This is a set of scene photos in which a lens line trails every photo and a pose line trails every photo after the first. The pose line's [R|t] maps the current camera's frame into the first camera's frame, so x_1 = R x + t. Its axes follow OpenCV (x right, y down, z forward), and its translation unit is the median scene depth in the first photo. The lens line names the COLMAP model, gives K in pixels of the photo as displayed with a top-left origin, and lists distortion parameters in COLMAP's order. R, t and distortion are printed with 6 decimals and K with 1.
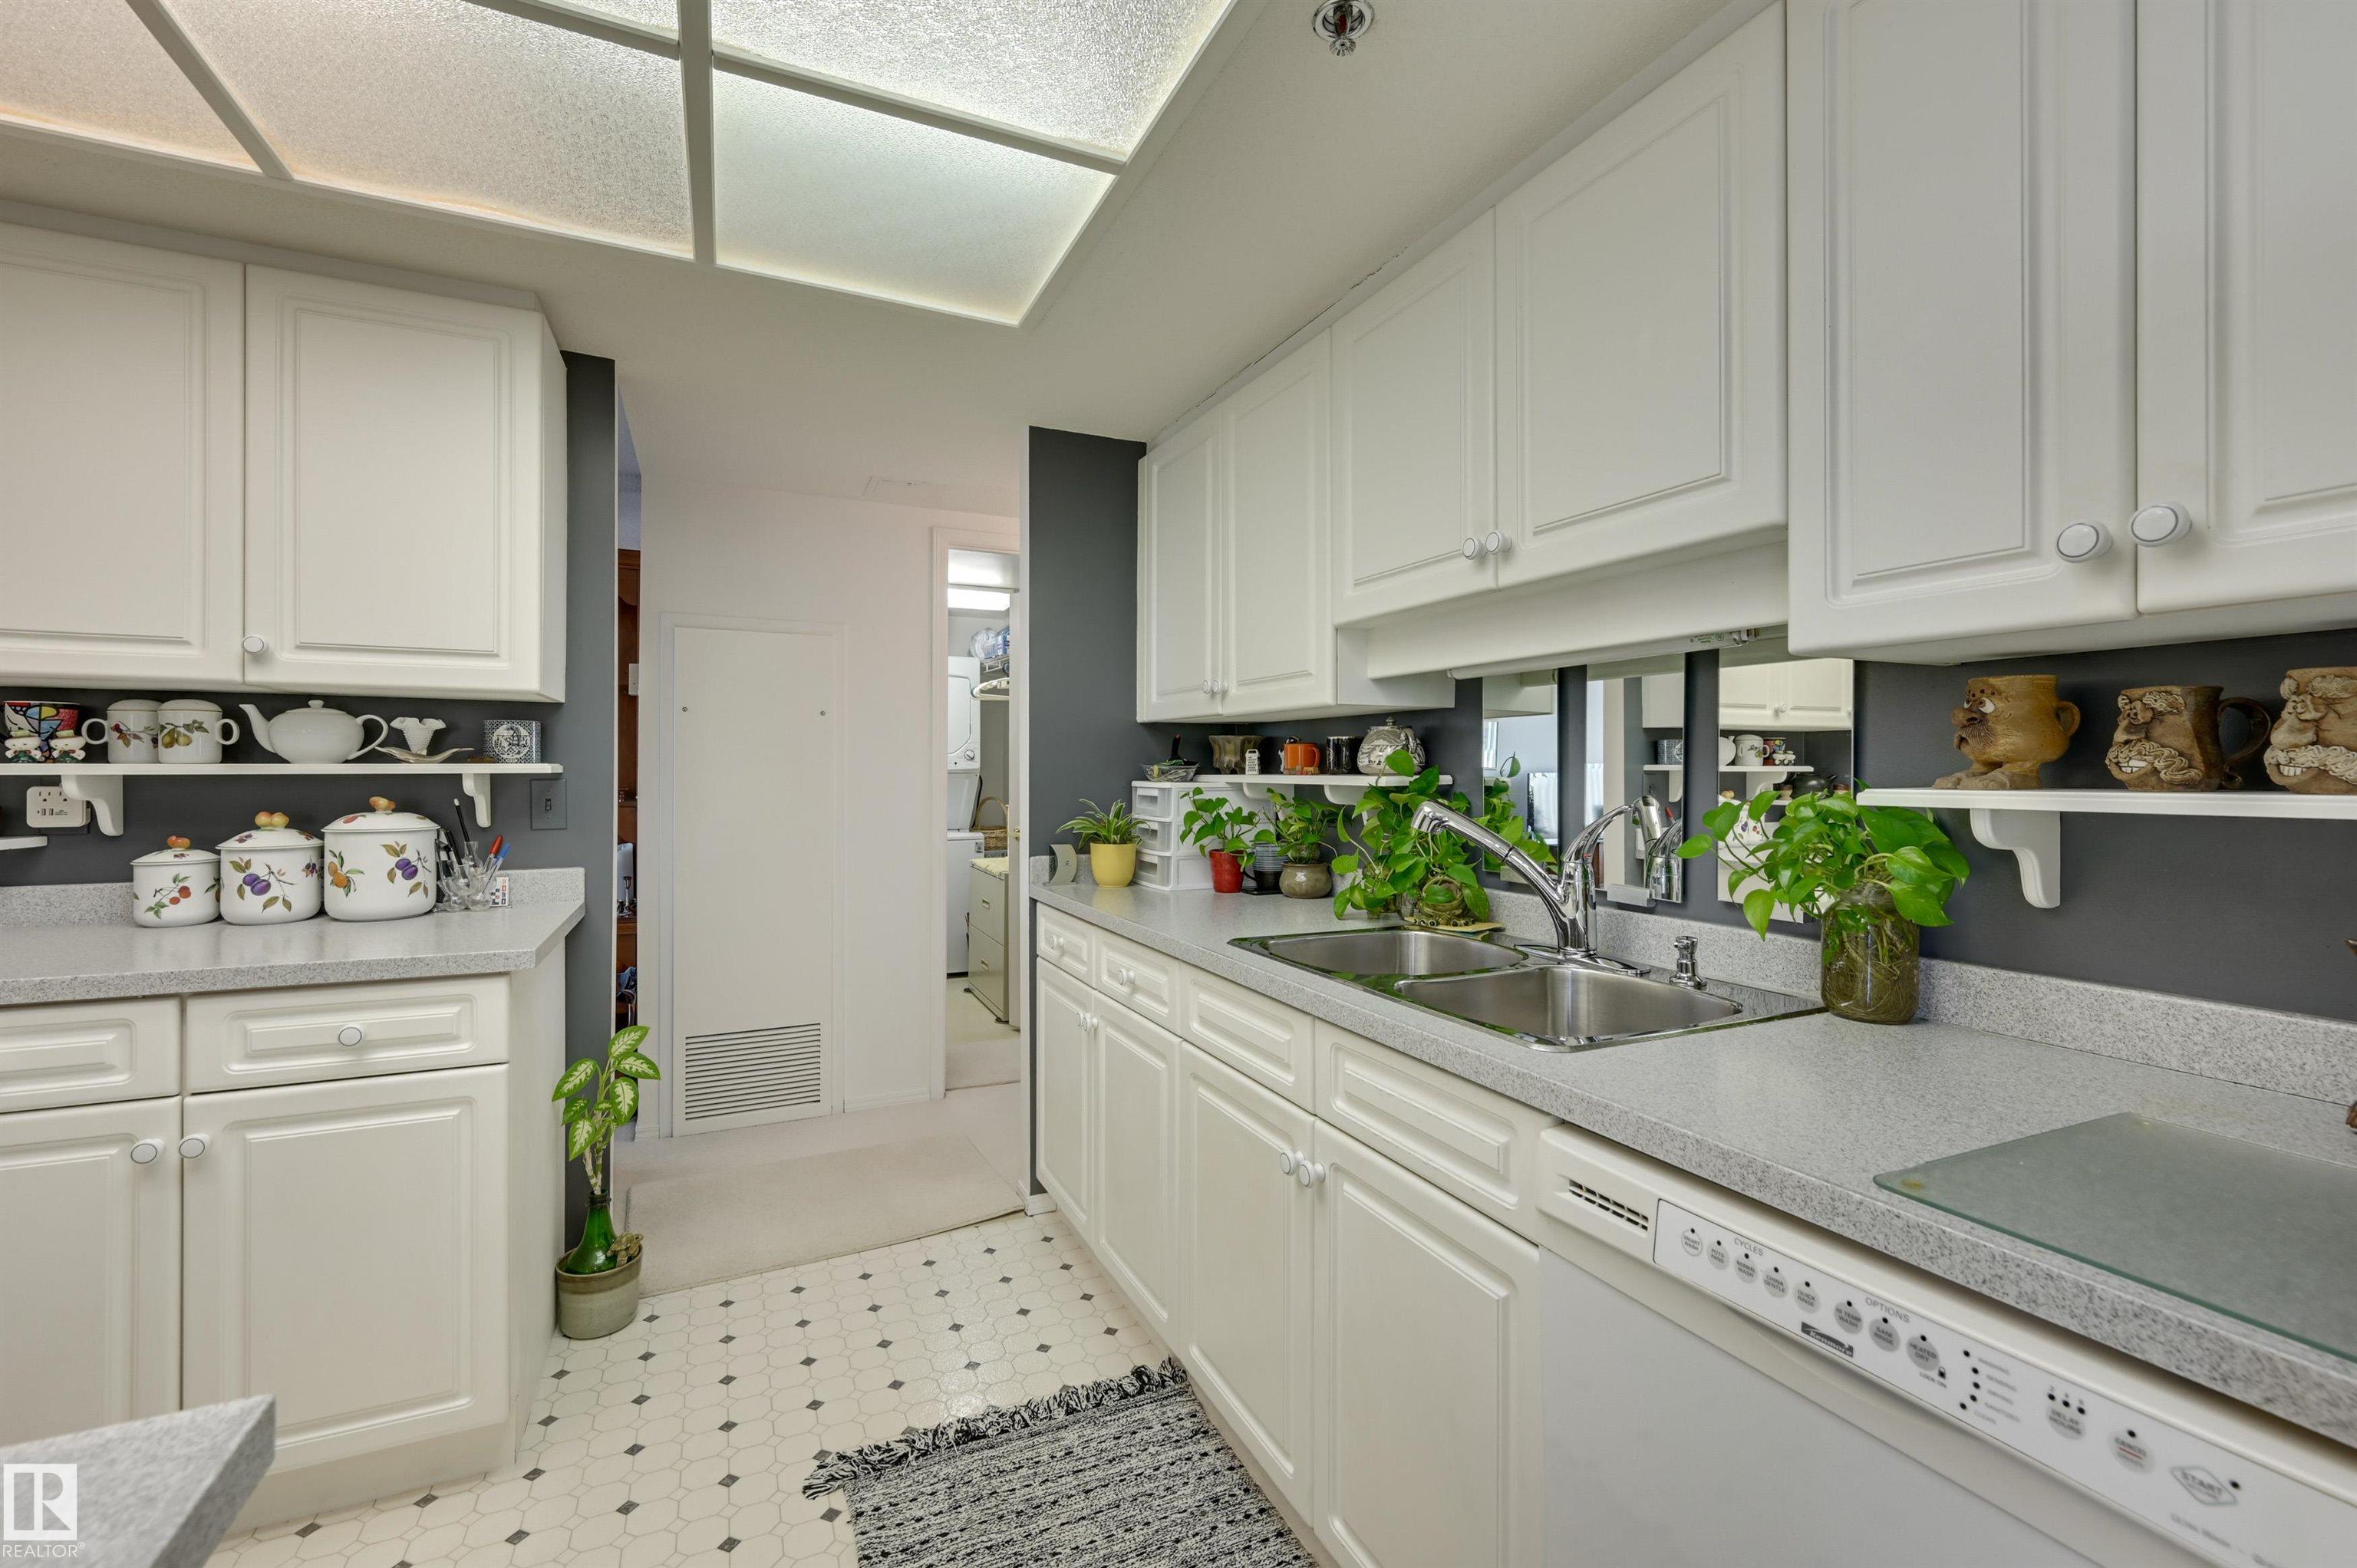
lens RADIAL K [[982.7, 0, 1170.6], [0, 982.7, 769.9], [0, 0, 1]] dist [0.000810, 0.000331]
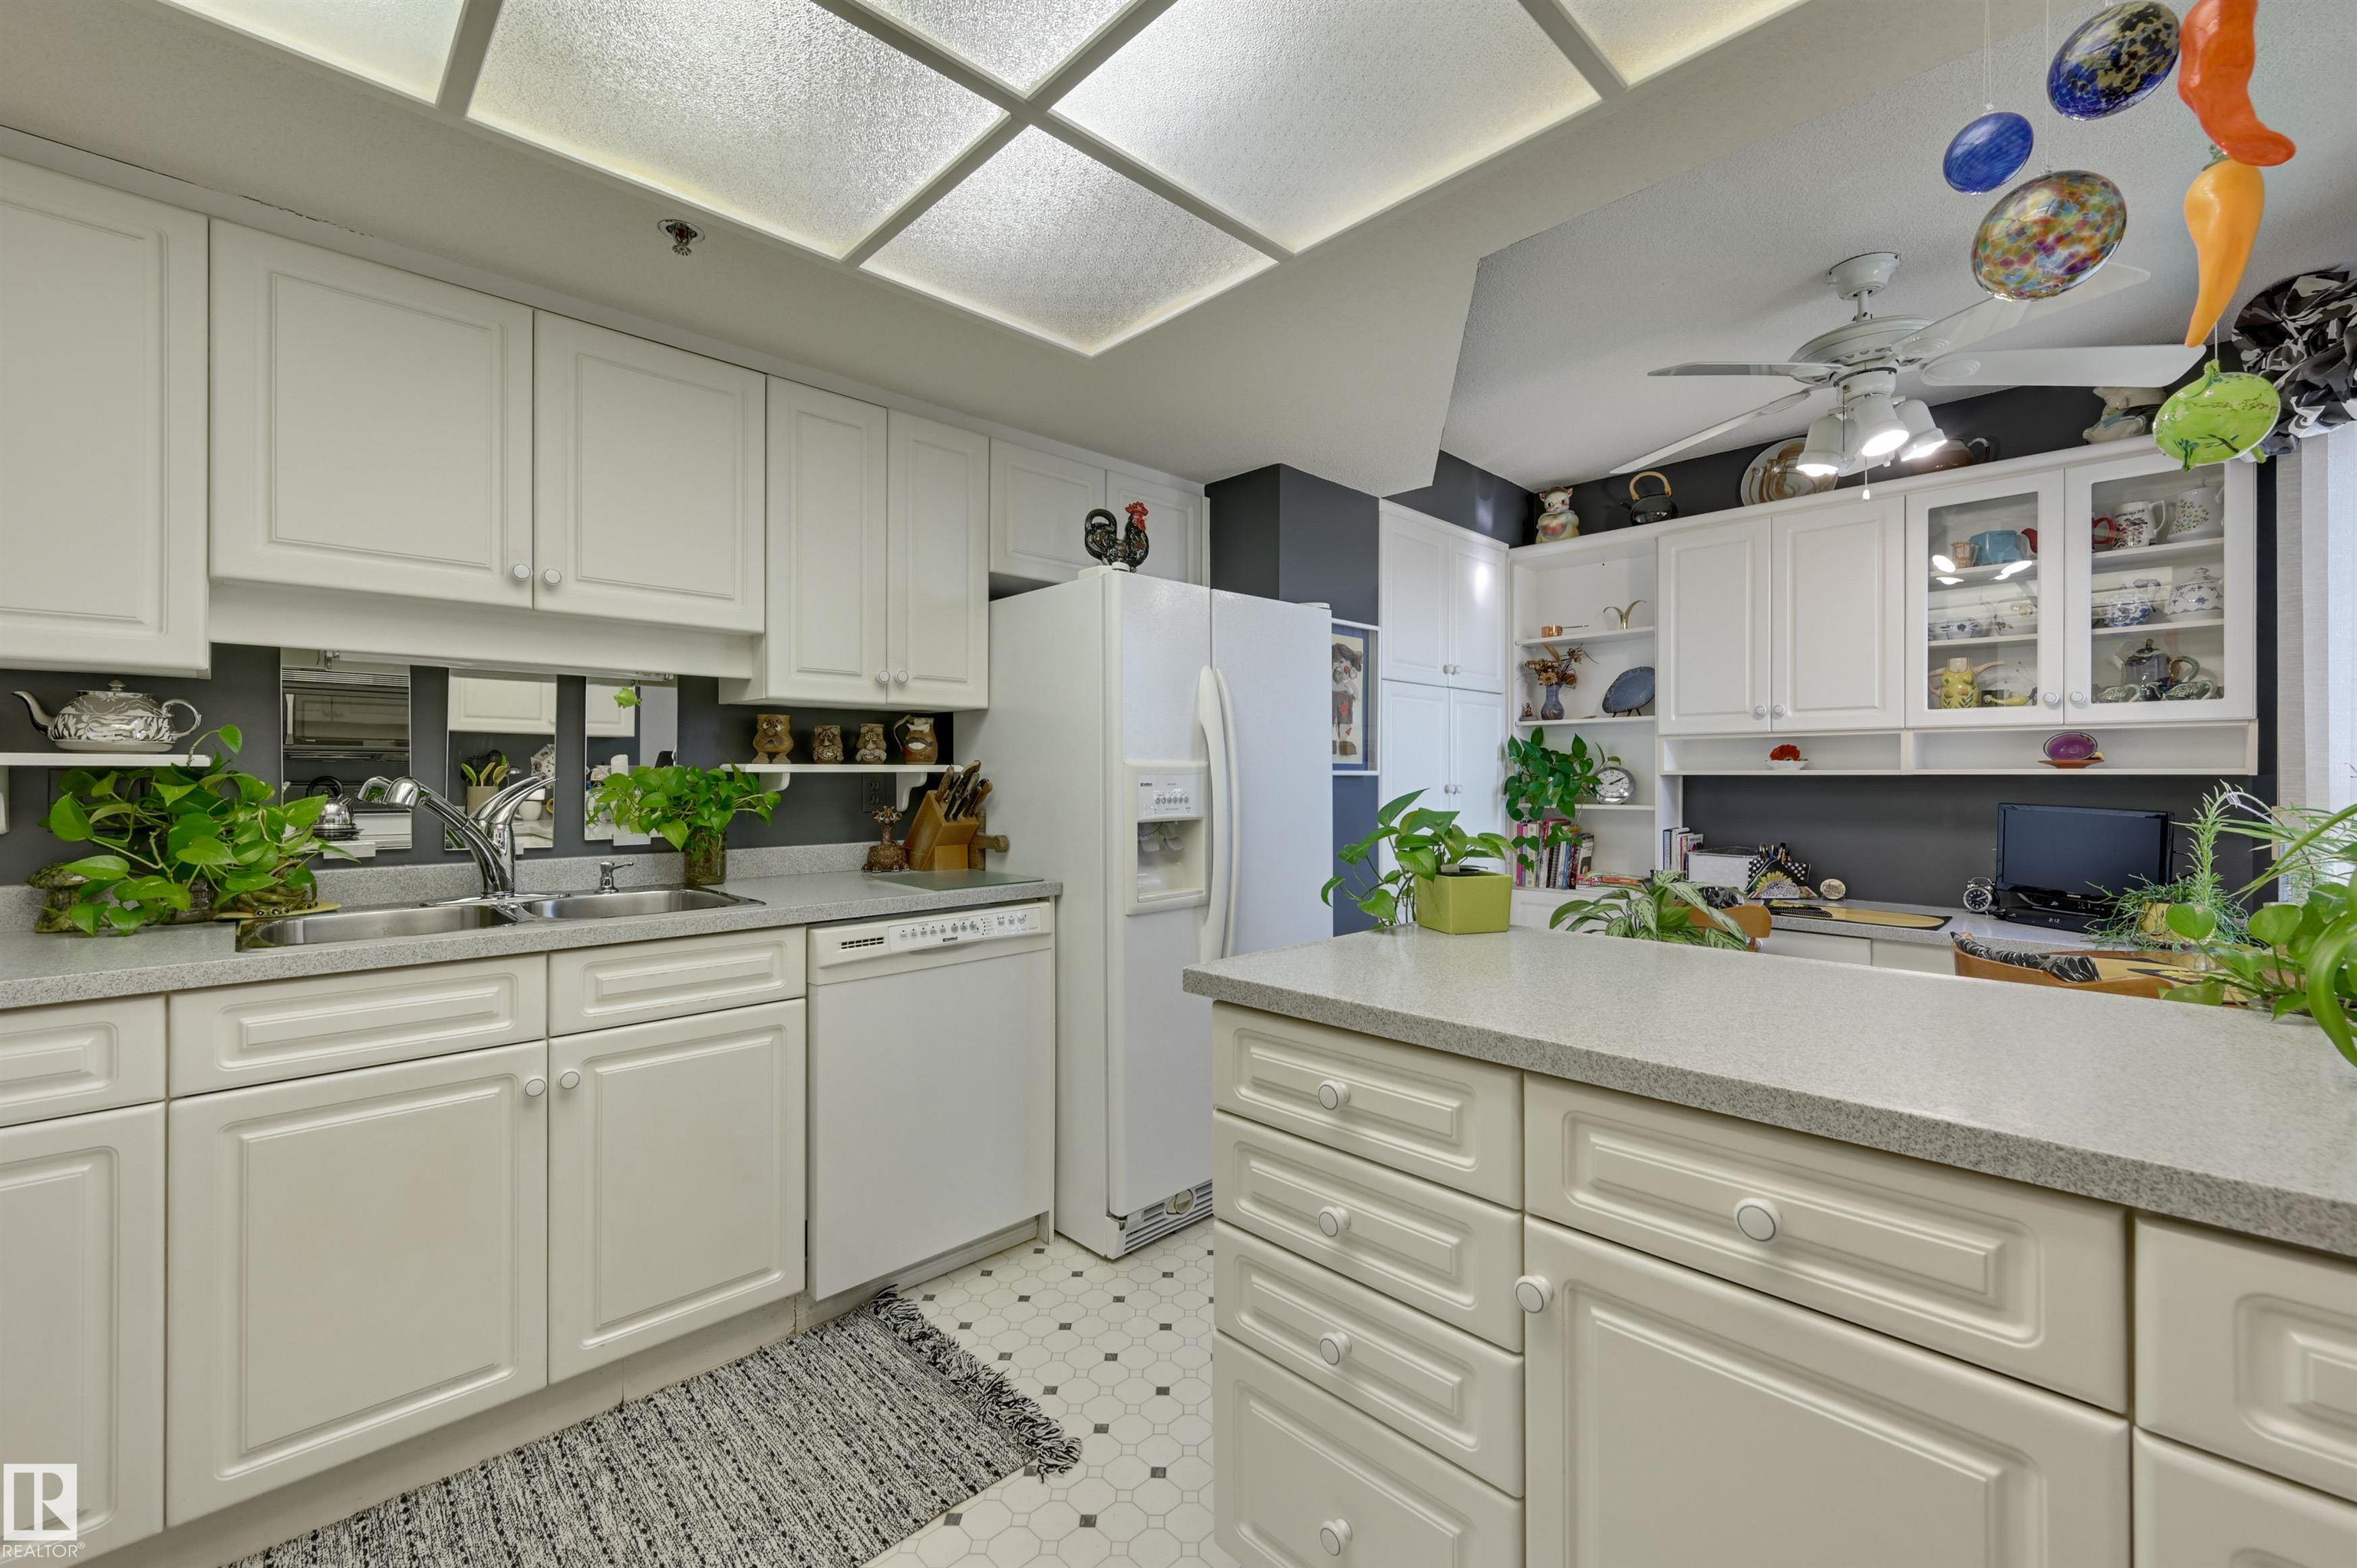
lens RADIAL K [[960.6, 0, 1178.3], [0, 960.6, 768.9], [0, 0, 1]] dist [0.000909, -0.000220]
pose [[-0.328255, 0.002672, 0.944585, -0.880118], [-0.002308, 0.999991, -0.003631, 0.020618], [-0.944586, -0.003372, -0.328246, 0.482021]]
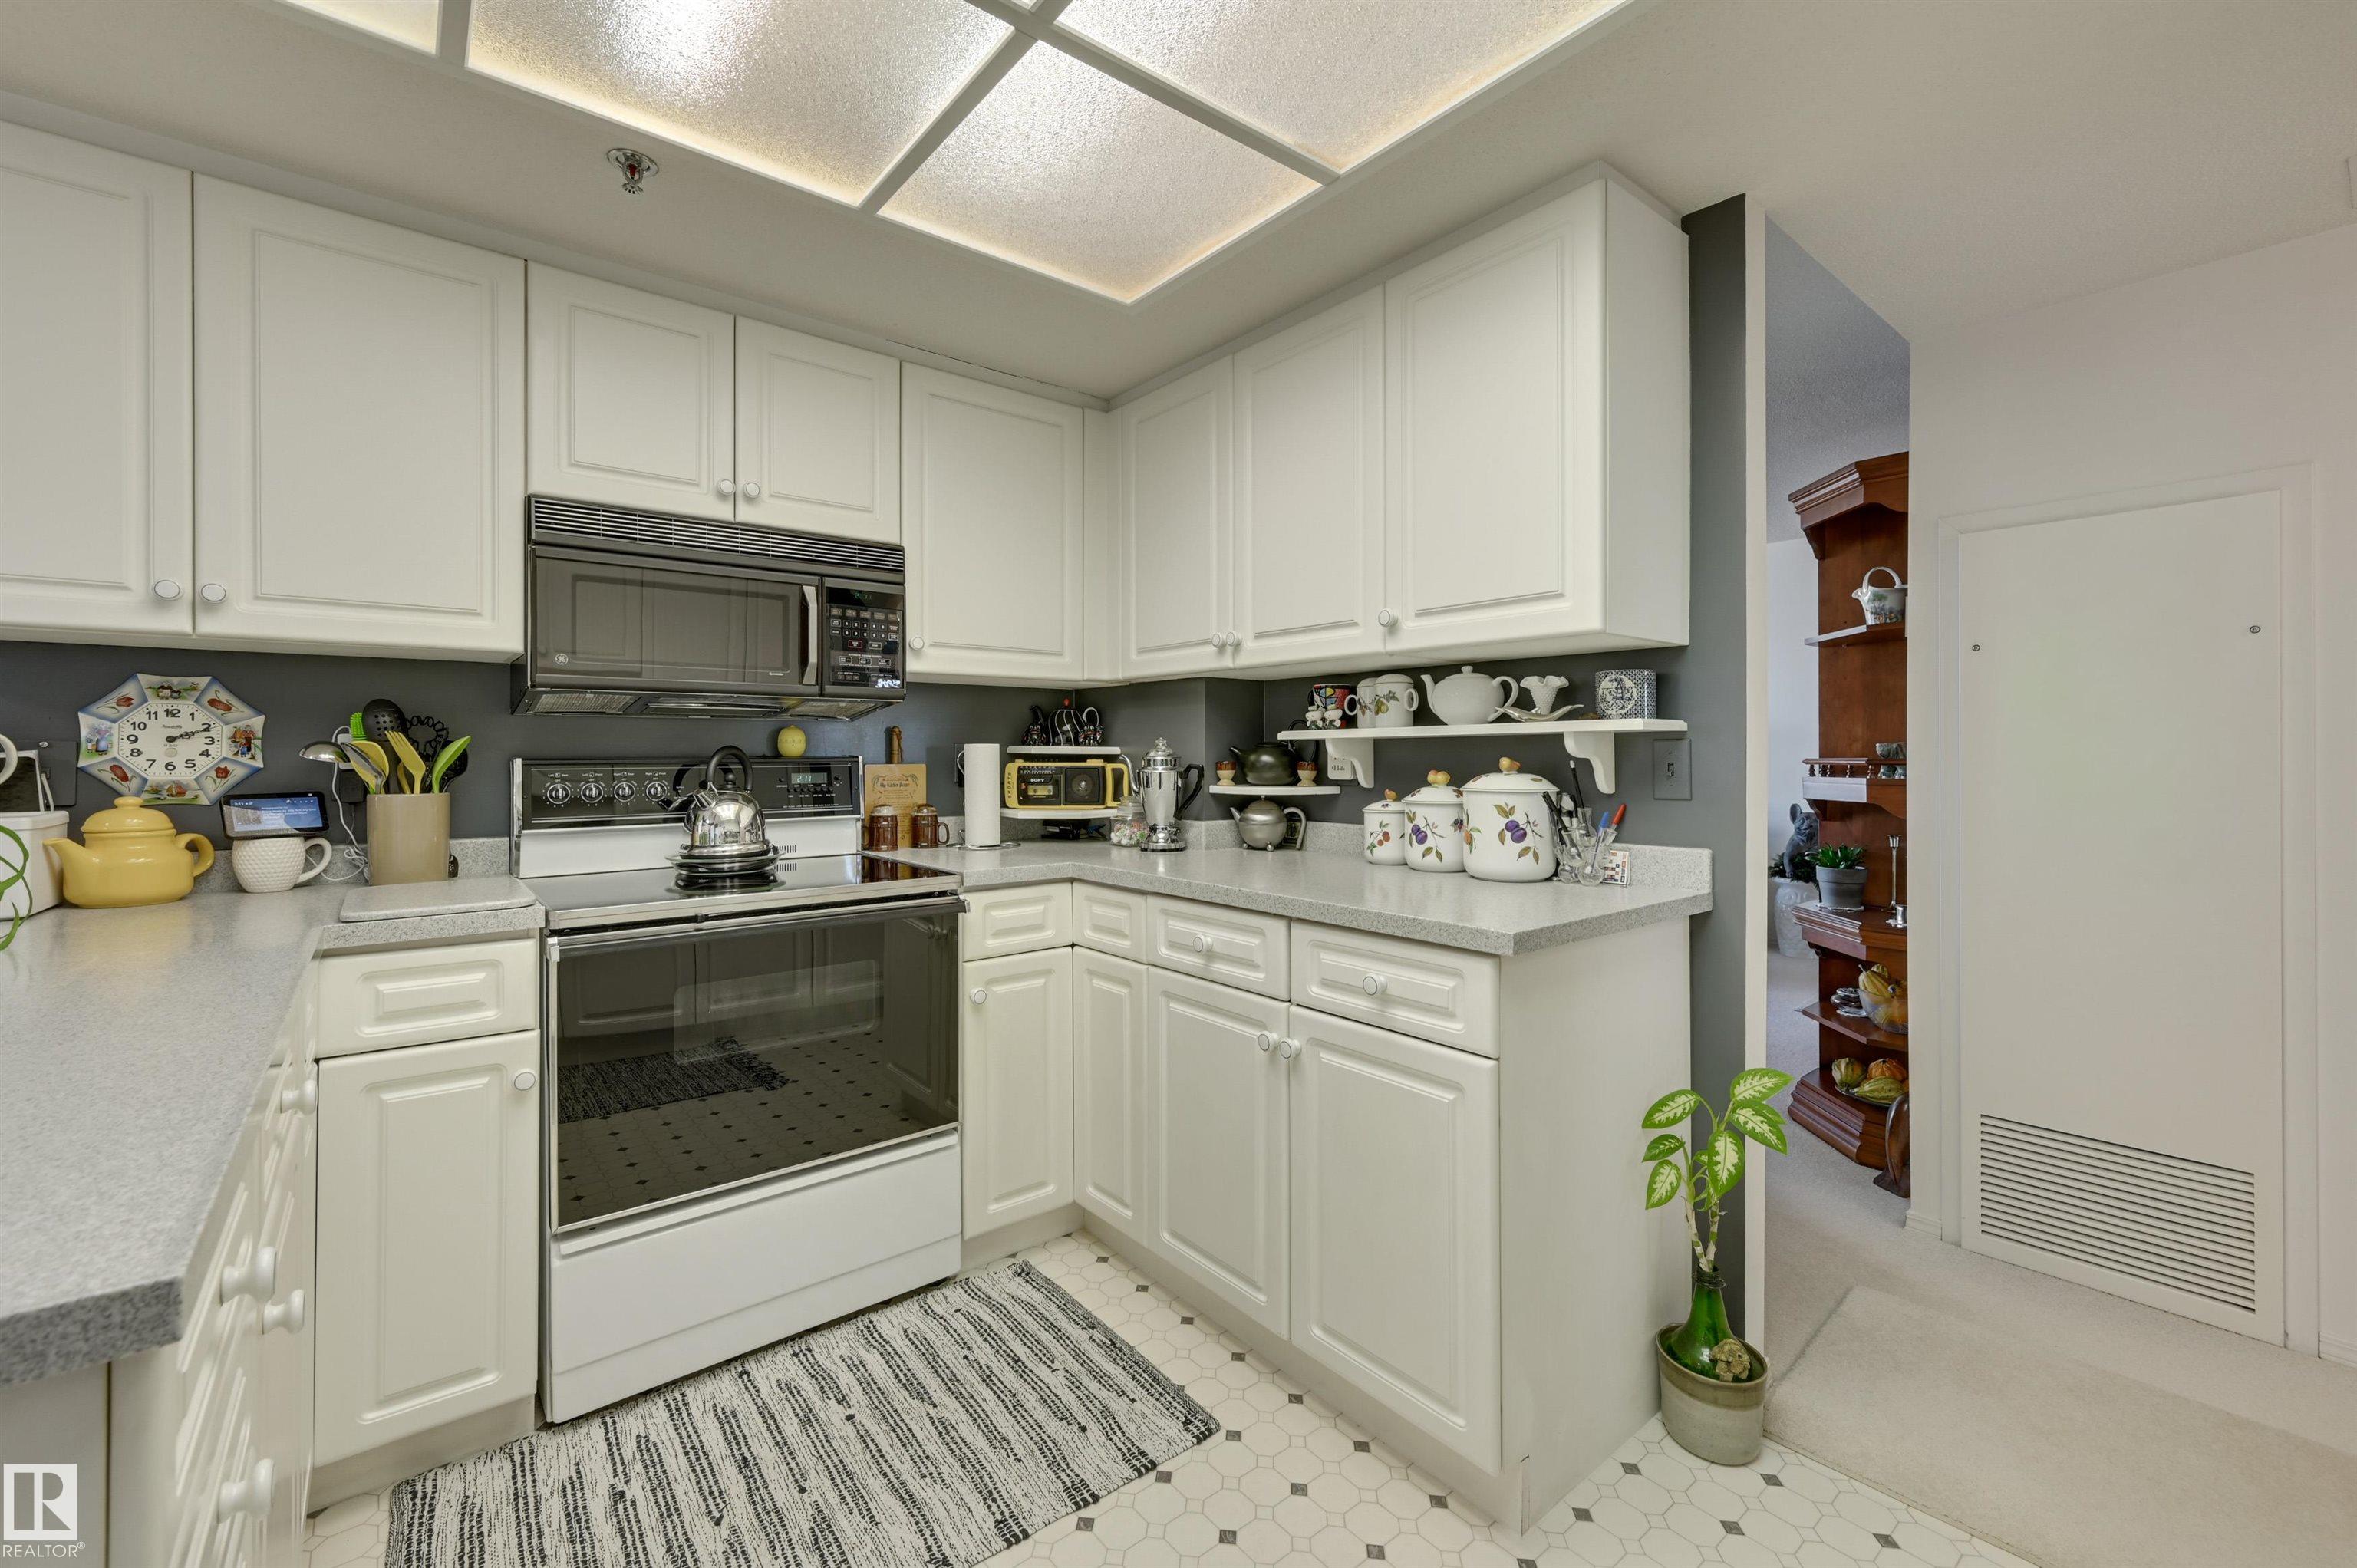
lens RADIAL K [[976.5, 0, 1167.5], [0, 976.5, 753.3], [0, 0, 1]] dist [0.000946, 0.000201]
pose [[0.244514, -0.006207, -0.969626, 0.071141], [0.000157, 0.999980, -0.006362, 0.029828], [0.969646, 0.001403, 0.244510, 0.430541]]
